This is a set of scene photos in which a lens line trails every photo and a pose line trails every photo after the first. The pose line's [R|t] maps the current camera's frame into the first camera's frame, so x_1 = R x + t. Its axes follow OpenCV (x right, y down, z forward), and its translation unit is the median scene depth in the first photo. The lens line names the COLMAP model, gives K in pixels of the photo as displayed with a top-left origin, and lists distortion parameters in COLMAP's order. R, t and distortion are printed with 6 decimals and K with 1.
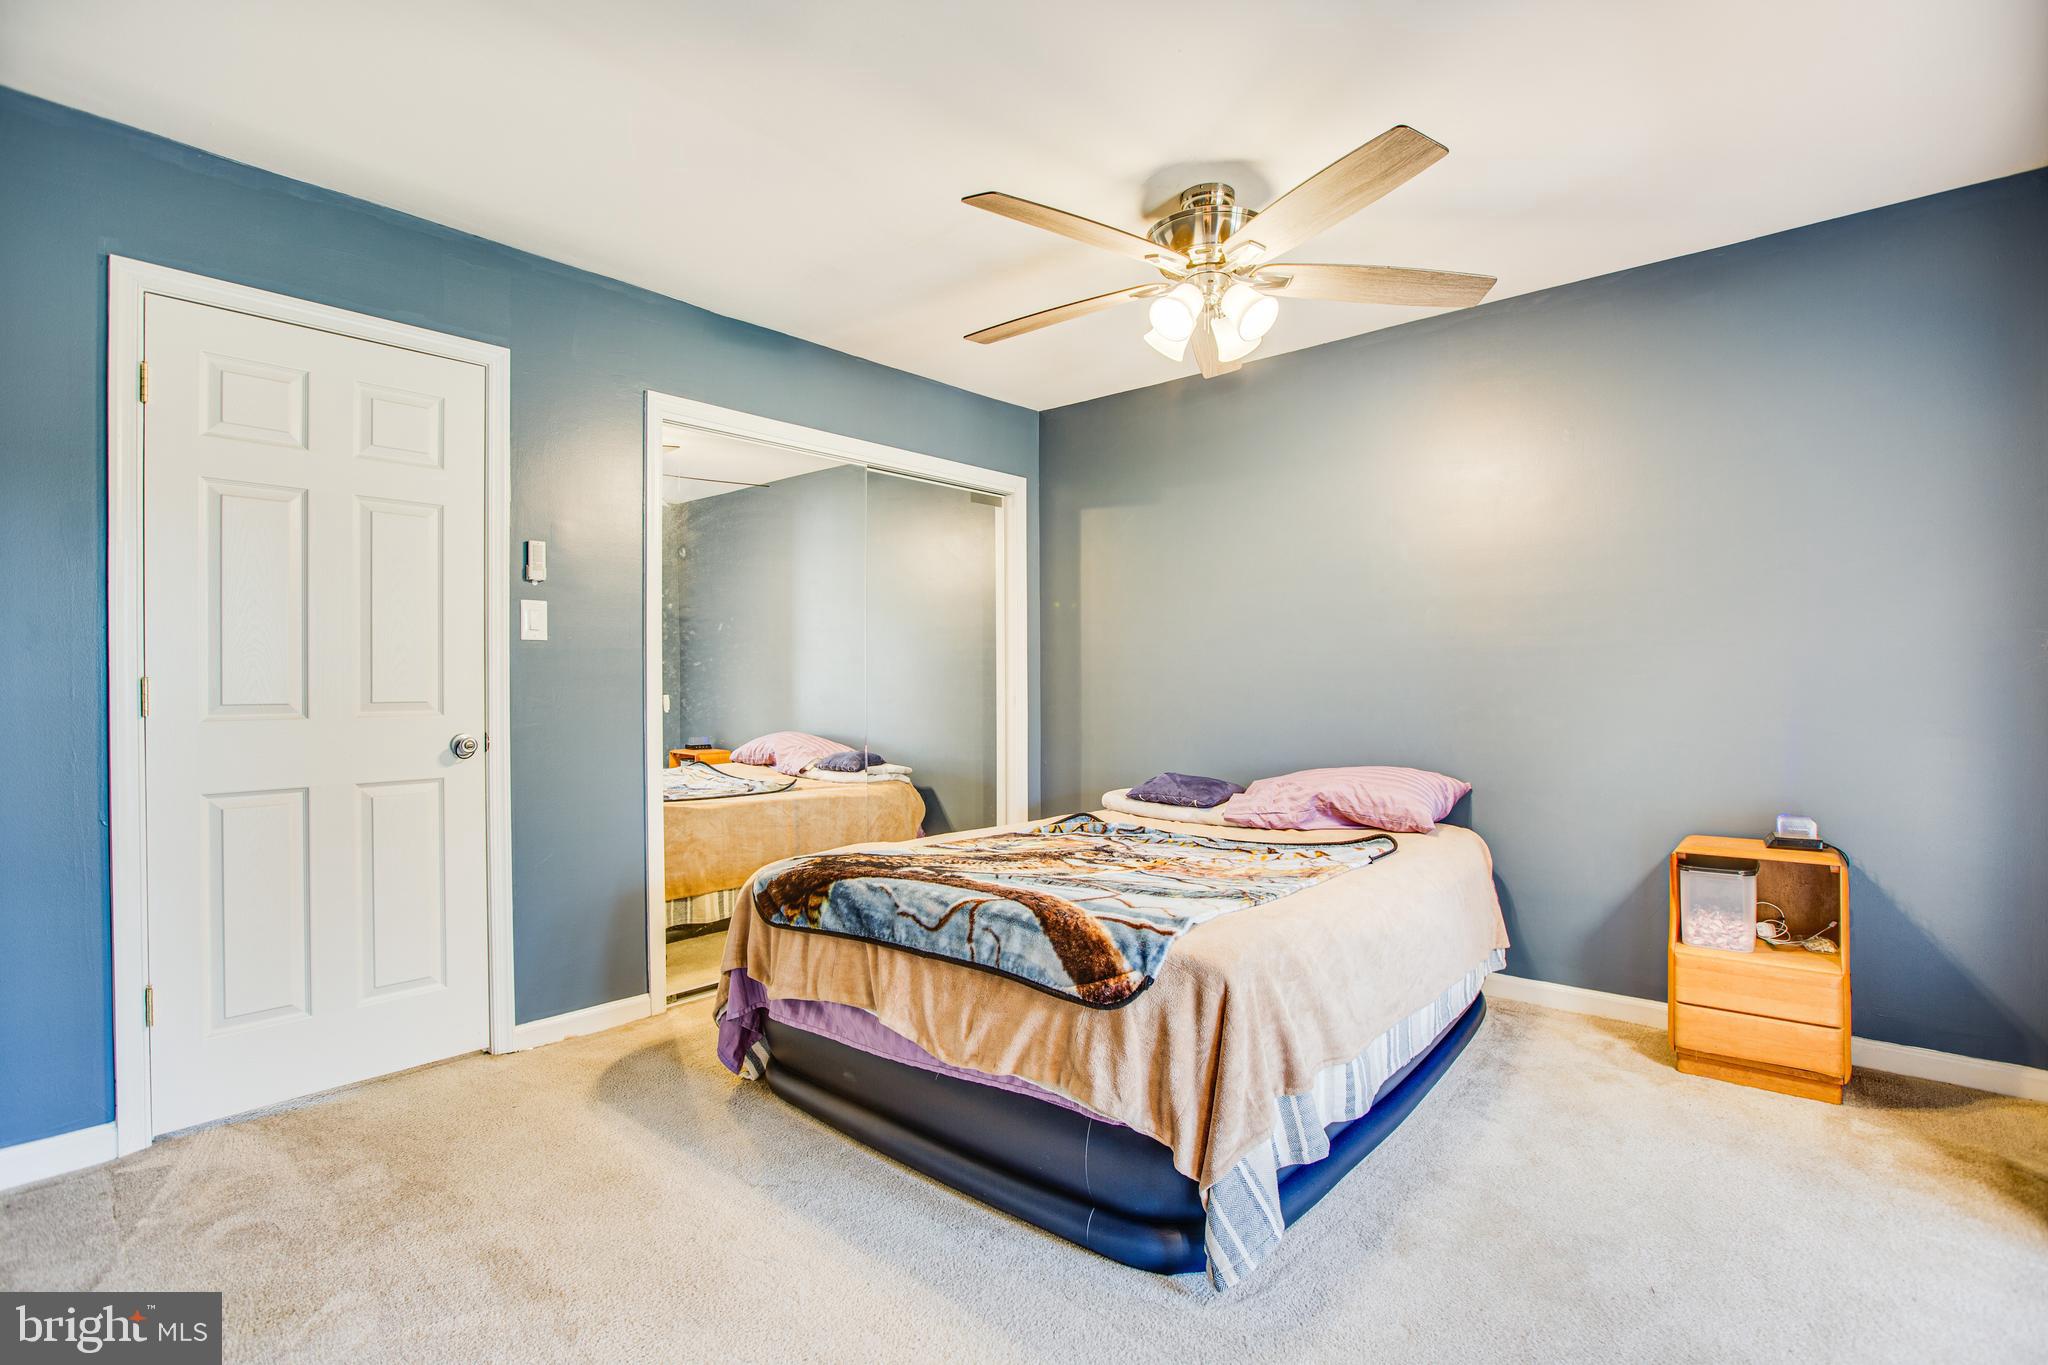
lens RADIAL K [[946.1, 0, 1014.2], [0, 946.1, 677.8], [0, 0, 1]] dist [-0.047396, 0.015465]
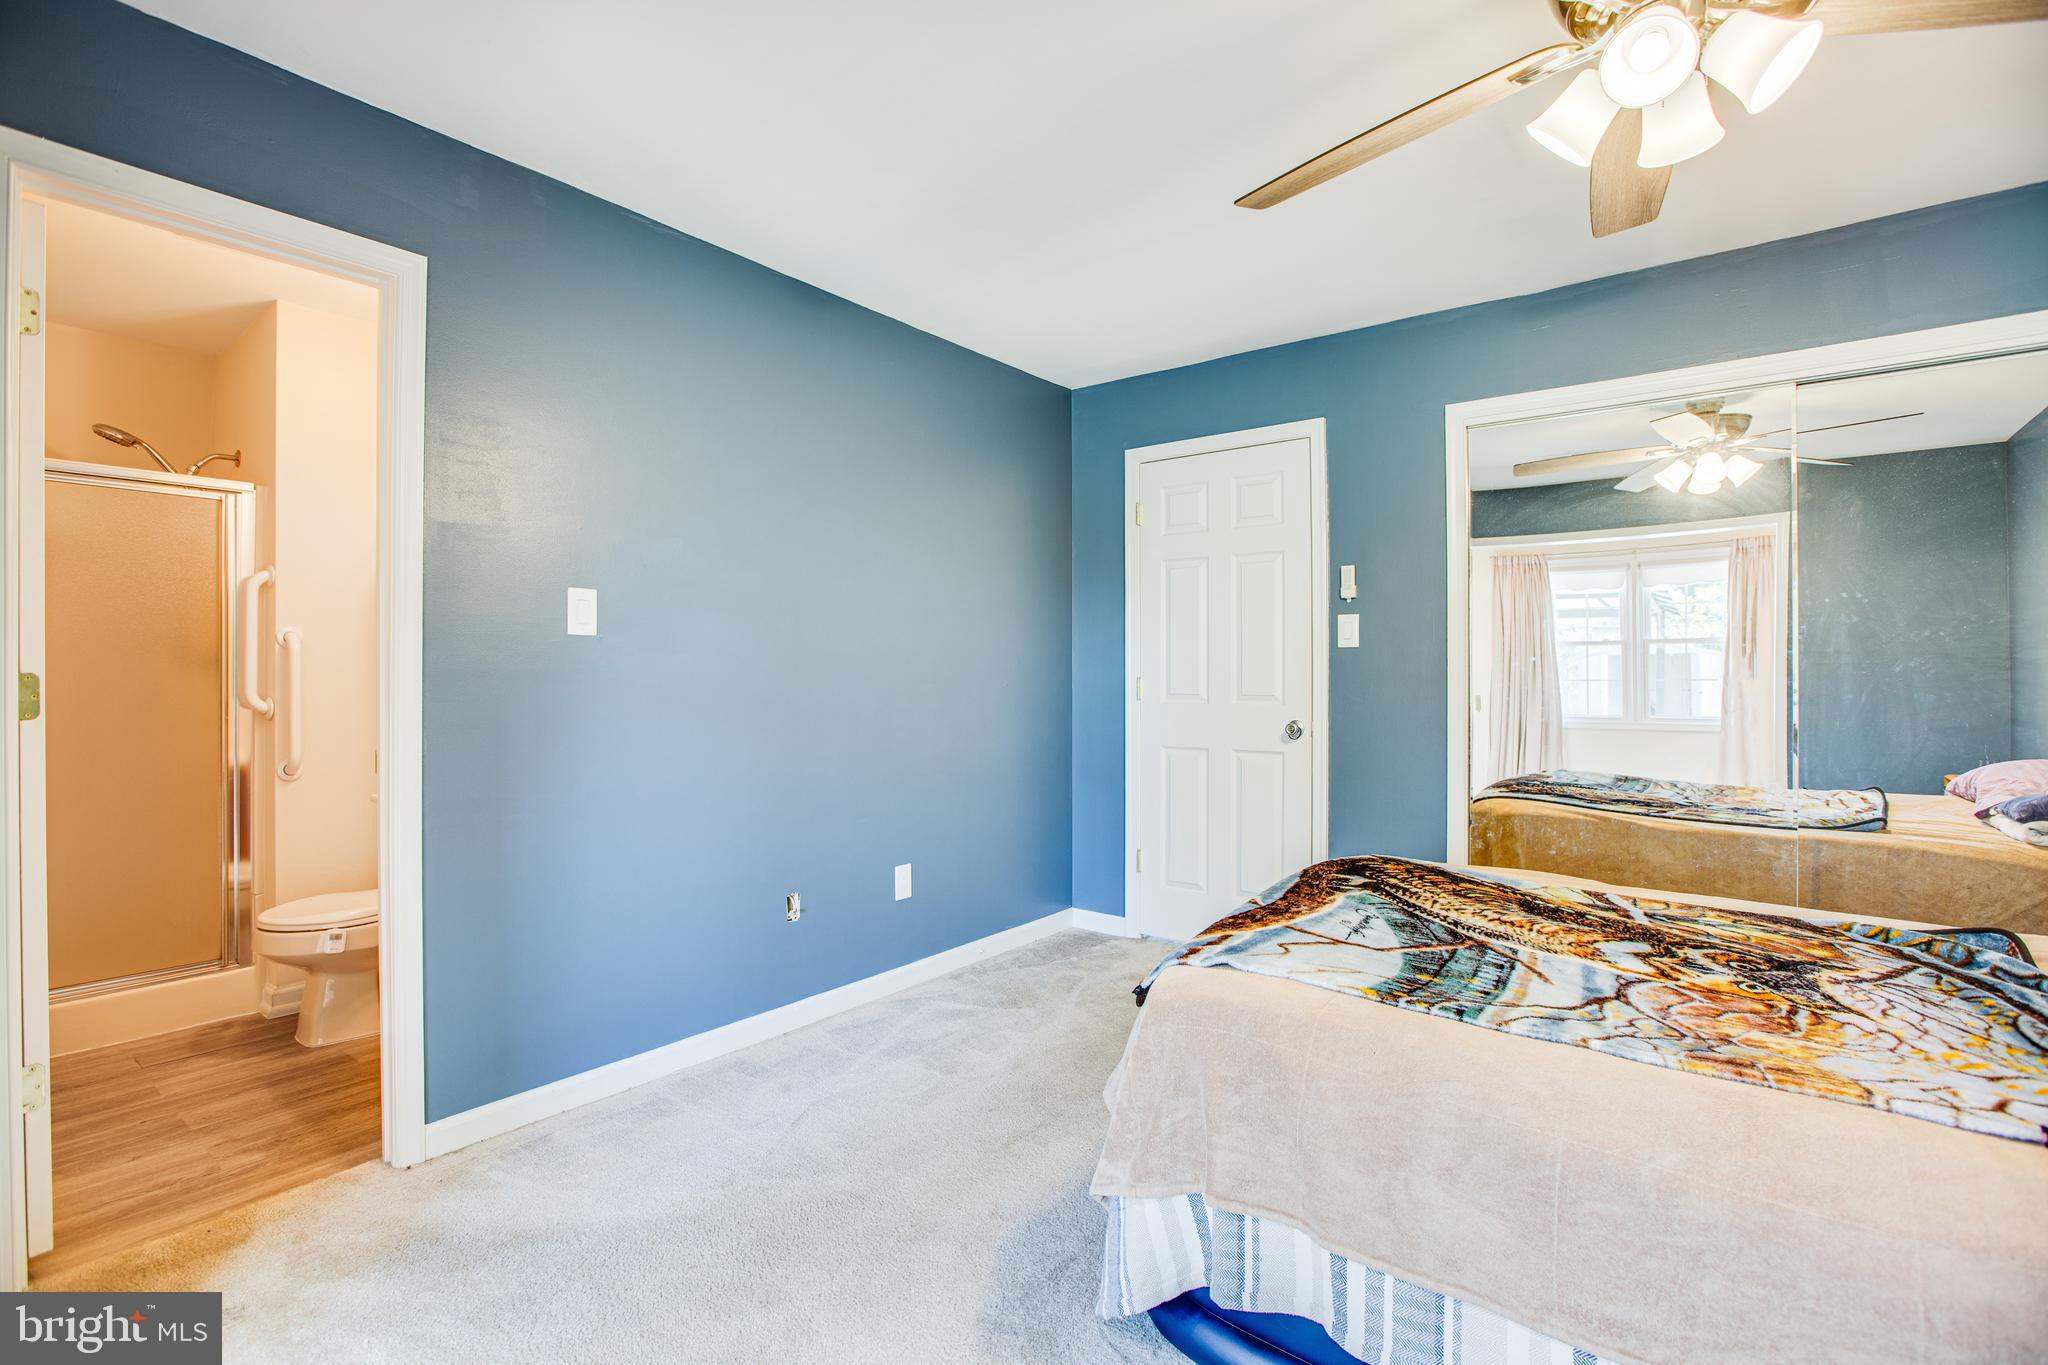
lens RADIAL K [[946.1, 0, 1014.2], [0, 946.1, 677.8], [0, 0, 1]] dist [-0.047396, 0.015465]
pose [[0.066560, 0.004172, -0.997774, 0.752807], [0.001085, 0.999990, 0.004254, -0.007021], [0.997782, -0.001365, 0.066555, 0.537768]]
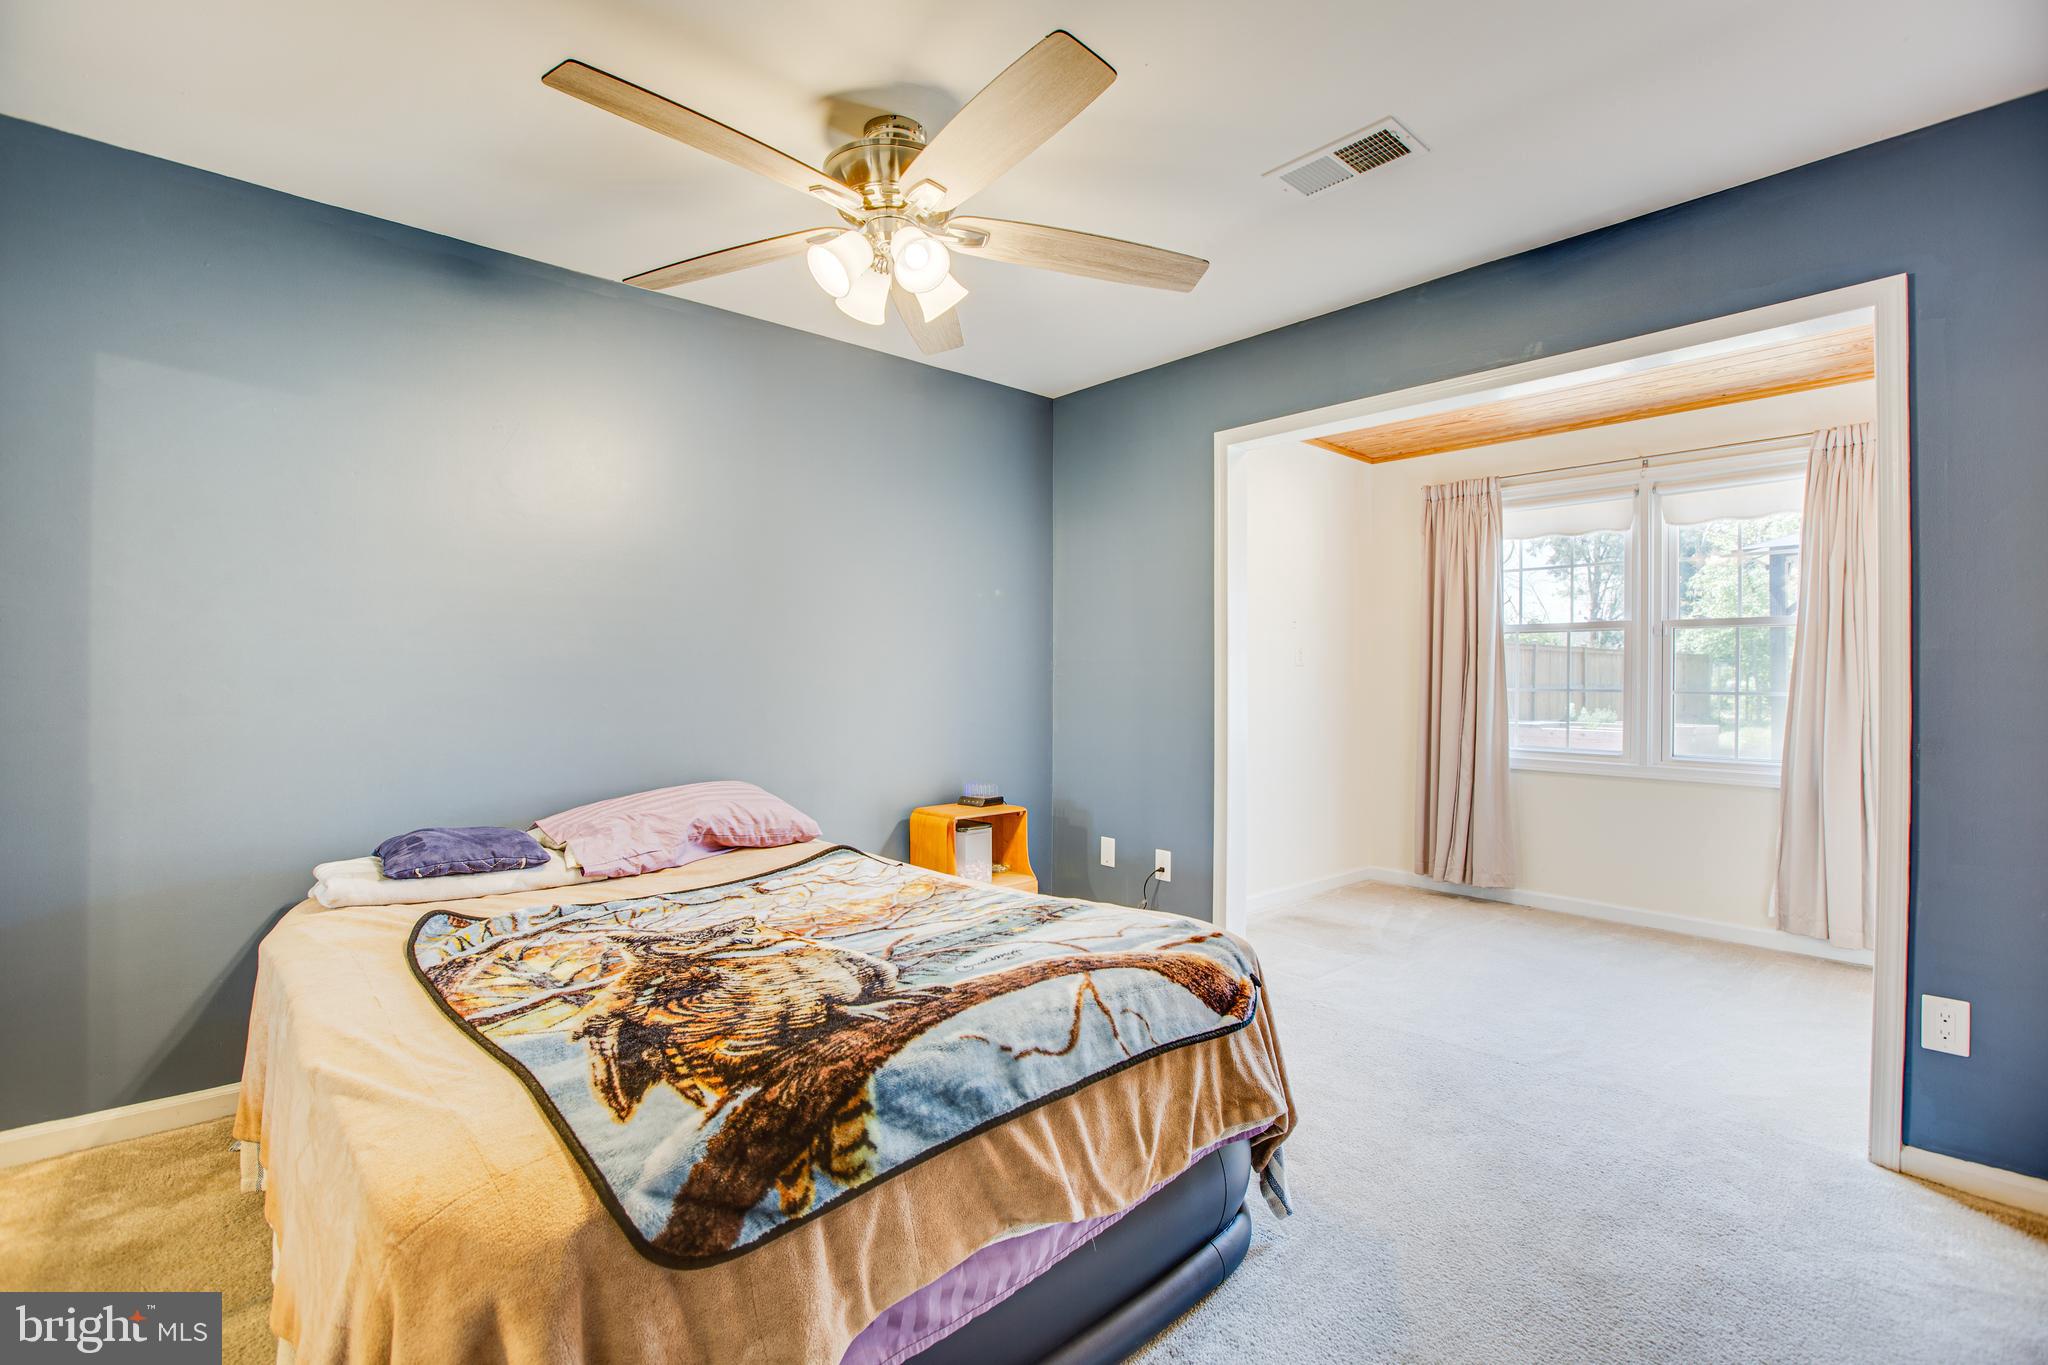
lens RADIAL K [[946.1, 0, 1014.2], [0, 946.1, 677.8], [0, 0, 1]] dist [-0.047396, 0.015465]
pose [[0.115206, 0.012193, 0.993267, -0.630805], [-0.008721, 0.999899, -0.011263, -0.000433], [-0.993303, -0.007364, 0.115300, 0.773075]]
